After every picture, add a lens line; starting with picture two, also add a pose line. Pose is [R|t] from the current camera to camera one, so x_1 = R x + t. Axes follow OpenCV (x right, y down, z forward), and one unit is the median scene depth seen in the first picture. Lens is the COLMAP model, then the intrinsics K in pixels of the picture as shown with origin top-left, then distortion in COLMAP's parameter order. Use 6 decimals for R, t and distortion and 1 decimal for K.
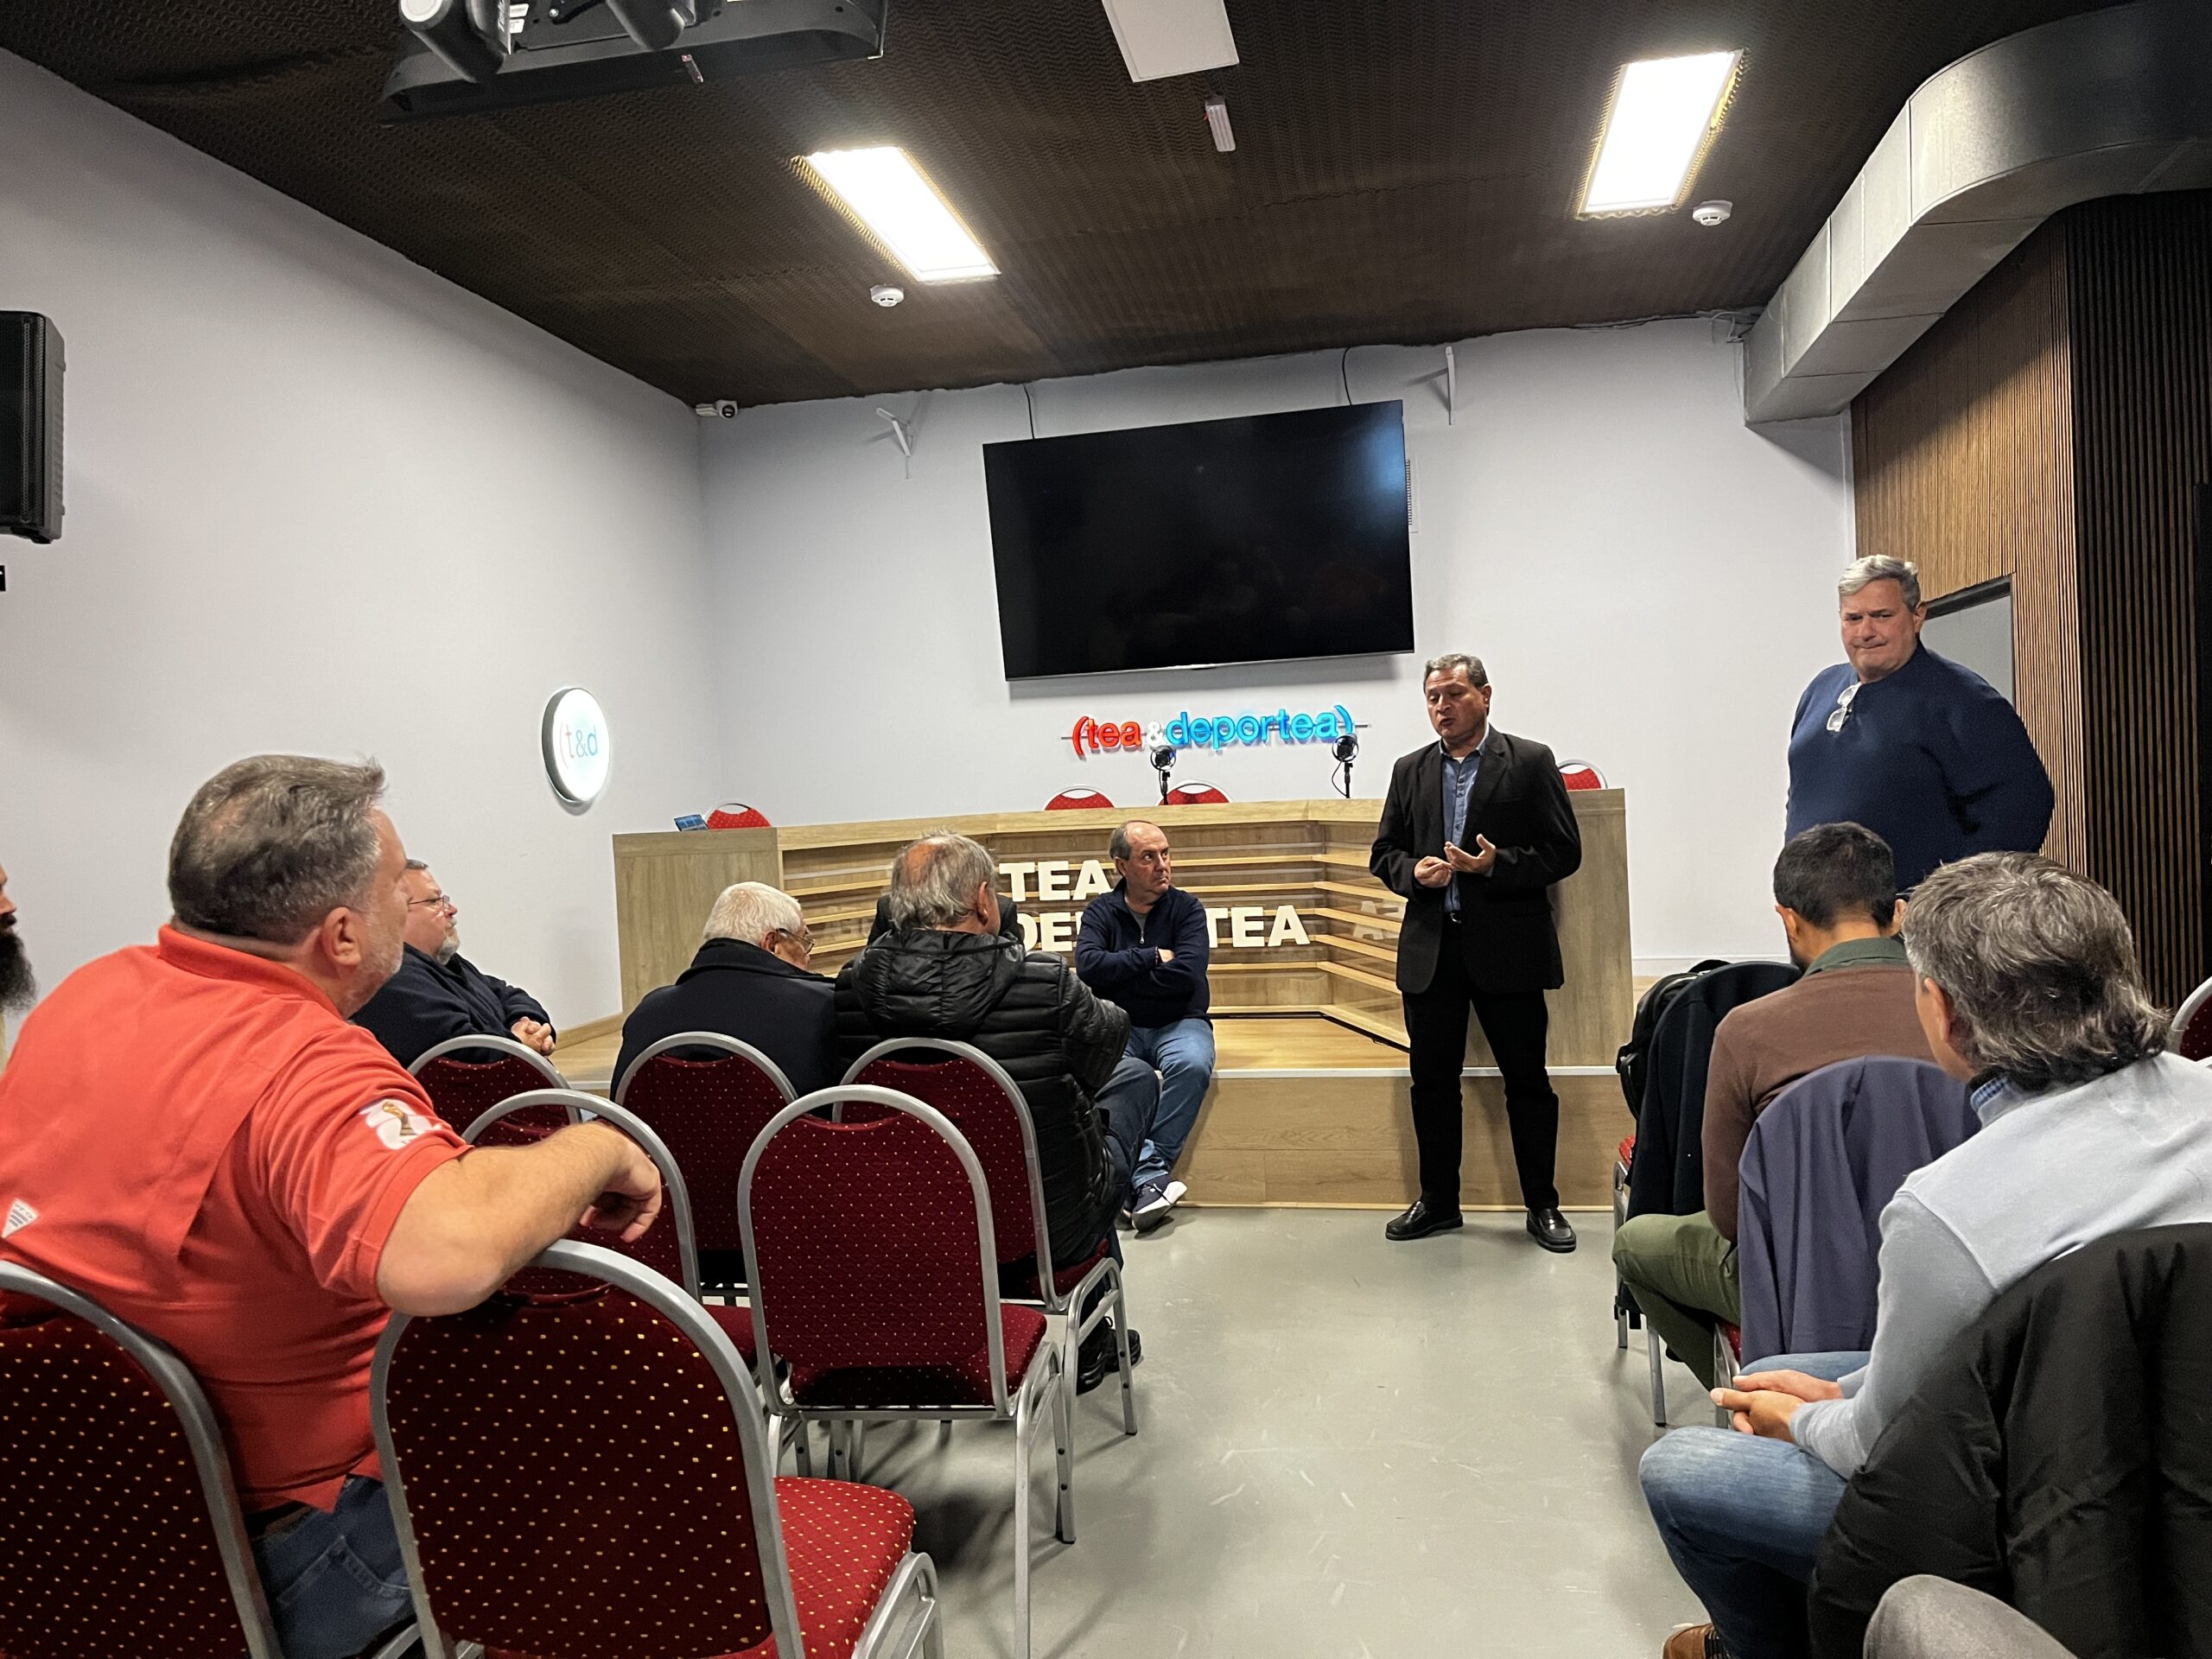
lens RADIAL K [[1681.9, 0, 1106.0], [0, 1681.9, 829.5], [0, 0, 1]] dist [0.074638, -0.092117]
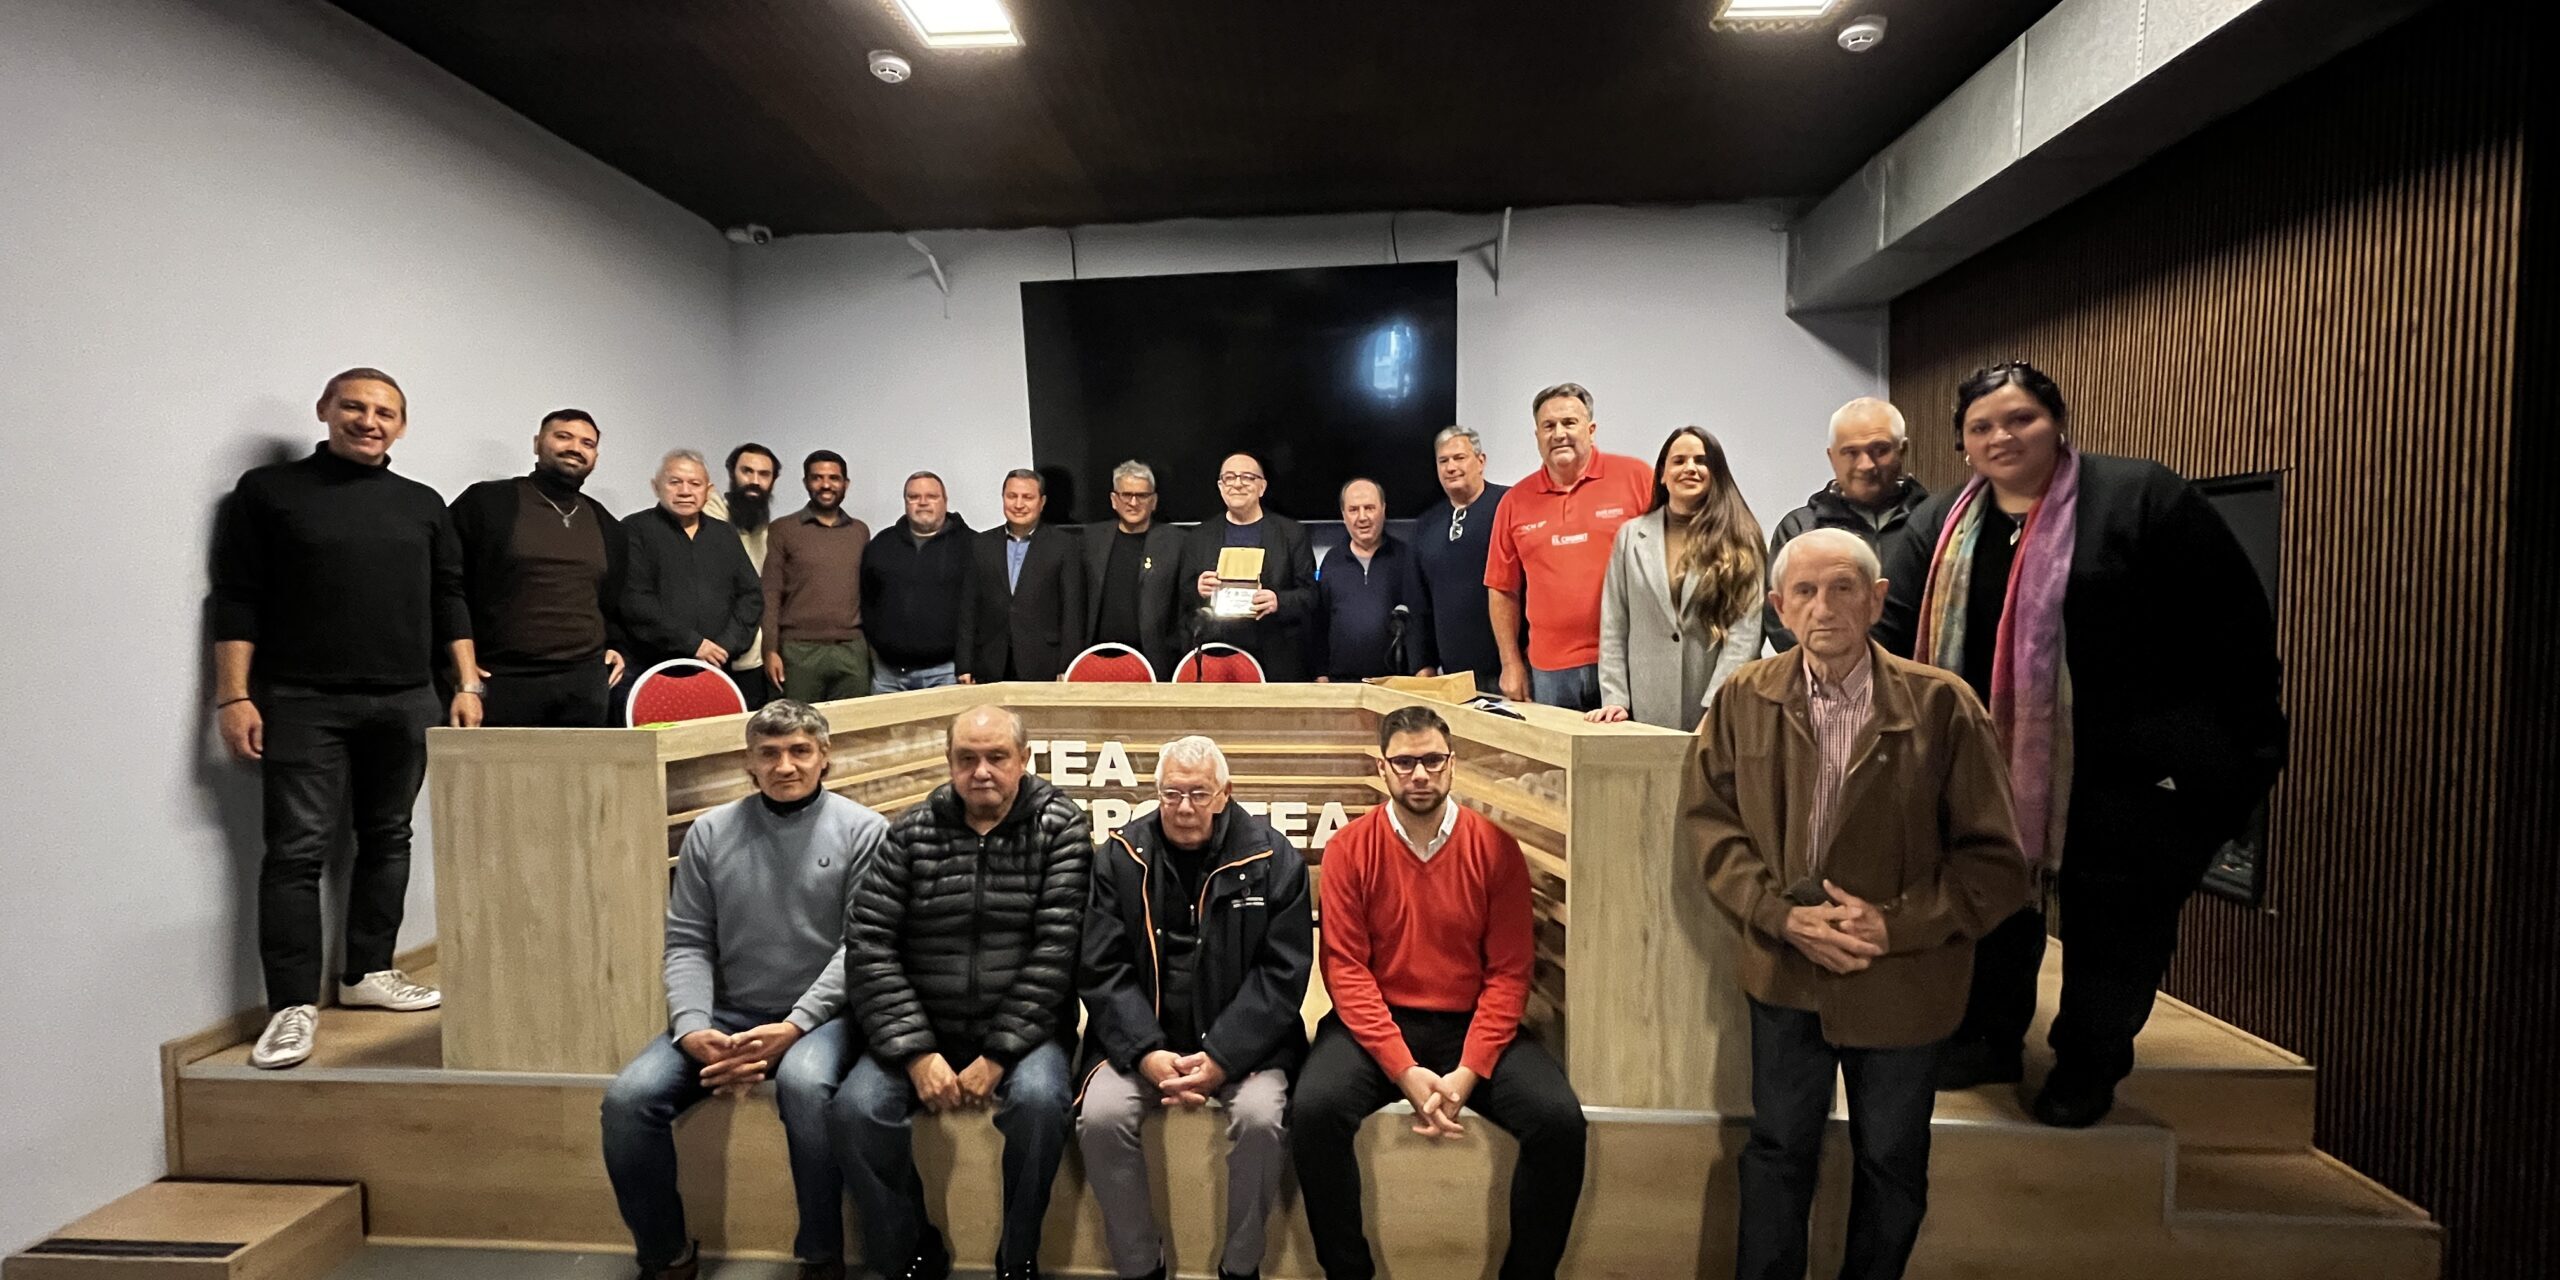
lens RADIAL K [[1082.9, 0, 1280.0], [0, 1082.9, 640.0], [0, 0, 1]] dist [-0.000068, -0.000007]
pose [[0.991497, 0.036562, 0.124890, 0.004741], [-0.038959, 0.999100, 0.016804, -0.043924], [-0.124164, -0.021527, 0.992028, 0.398106]]
